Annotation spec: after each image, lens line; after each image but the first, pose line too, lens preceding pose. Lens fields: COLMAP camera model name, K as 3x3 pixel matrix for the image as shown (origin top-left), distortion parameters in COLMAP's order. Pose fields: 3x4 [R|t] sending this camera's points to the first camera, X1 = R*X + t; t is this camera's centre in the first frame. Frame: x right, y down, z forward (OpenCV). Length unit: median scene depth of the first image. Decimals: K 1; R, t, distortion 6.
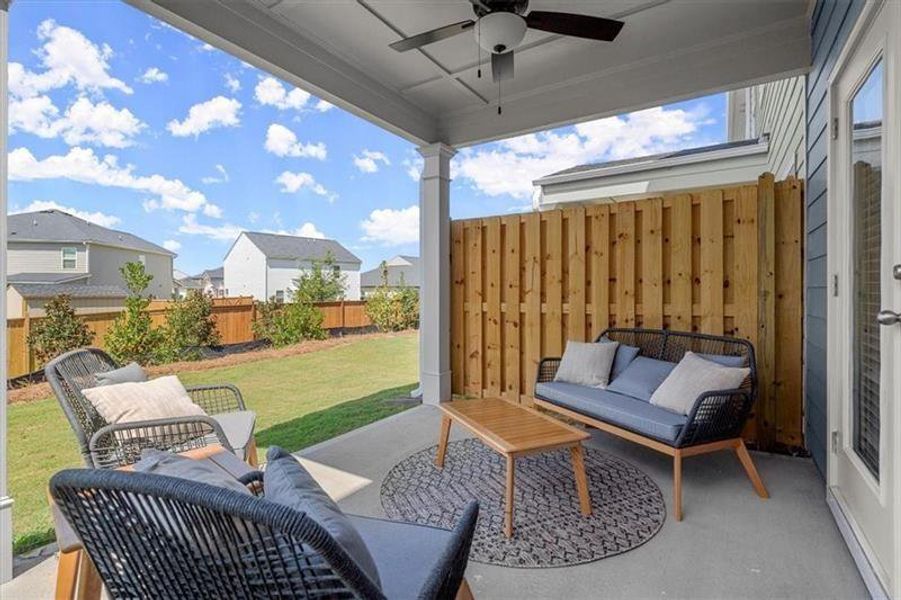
lens RADIAL K [[418.7, 0, 449.2], [0, 418.7, 291.4], [0, 0, 1]] dist [-0.000684, 0.000762]
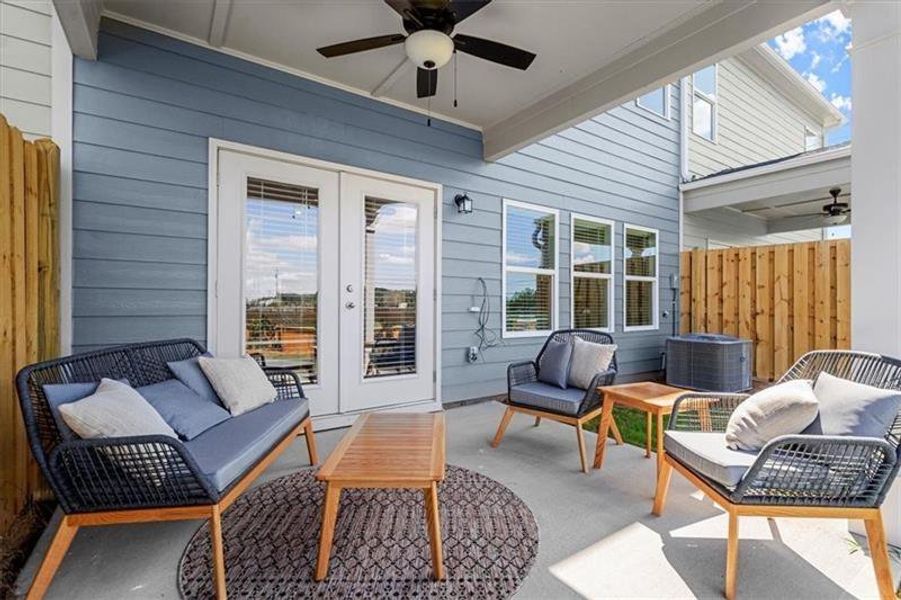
lens RADIAL K [[409.5, 0, 450.5], [0, 409.5, 300.0], [0, 0, 1]] dist [0.001694, 0.000361]
pose [[-0.926234, -0.001806, 0.376944, -0.254622], [-0.006614, 0.999912, -0.011461, 0.023116], [-0.376891, -0.013108, -0.926165, 1.511735]]
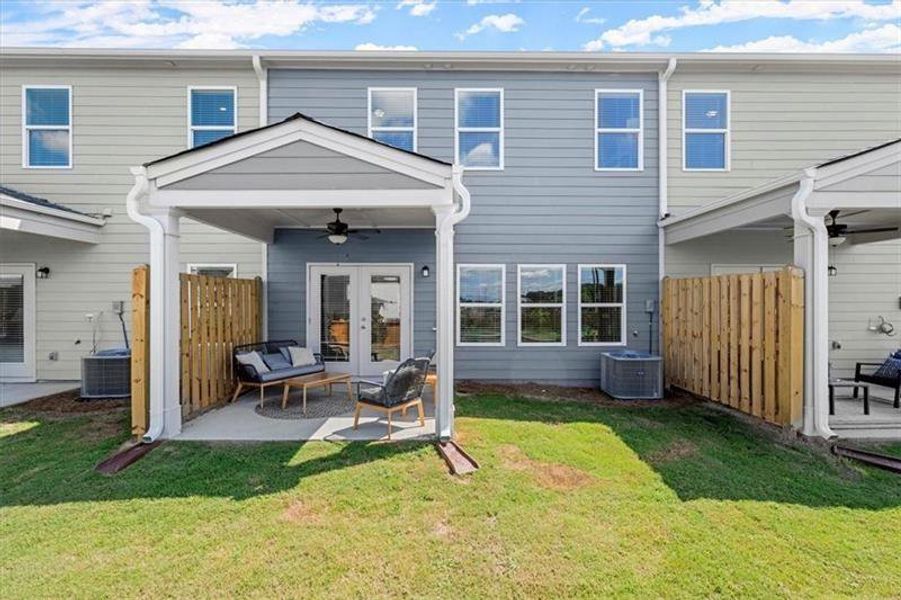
lens RADIAL K [[415.5, 0, 448.3], [0, 415.5, 298.2], [0, 0, 1]] dist [-0.001857, 0.000492]
pose [[-0.558383, 0.004183, 0.829572, -2.096588], [-0.002854, 0.999972, -0.006963, -0.144805], [-0.829578, -0.006256, -0.558356, 1.537286]]
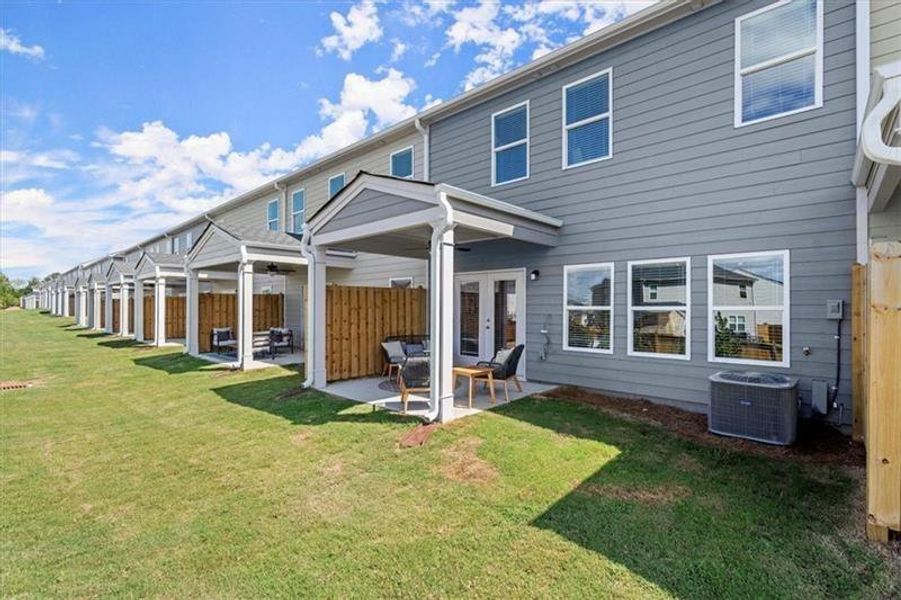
lens RADIAL K [[415.5, 0, 448.3], [0, 415.5, 298.2], [0, 0, 1]] dist [-0.001857, 0.000492]
pose [[0.170579, 0.020272, 0.985135, -2.608582], [-0.004245, 0.999794, -0.019839, -0.125402], [-0.985335, -0.000798, 0.170630, 0.228021]]
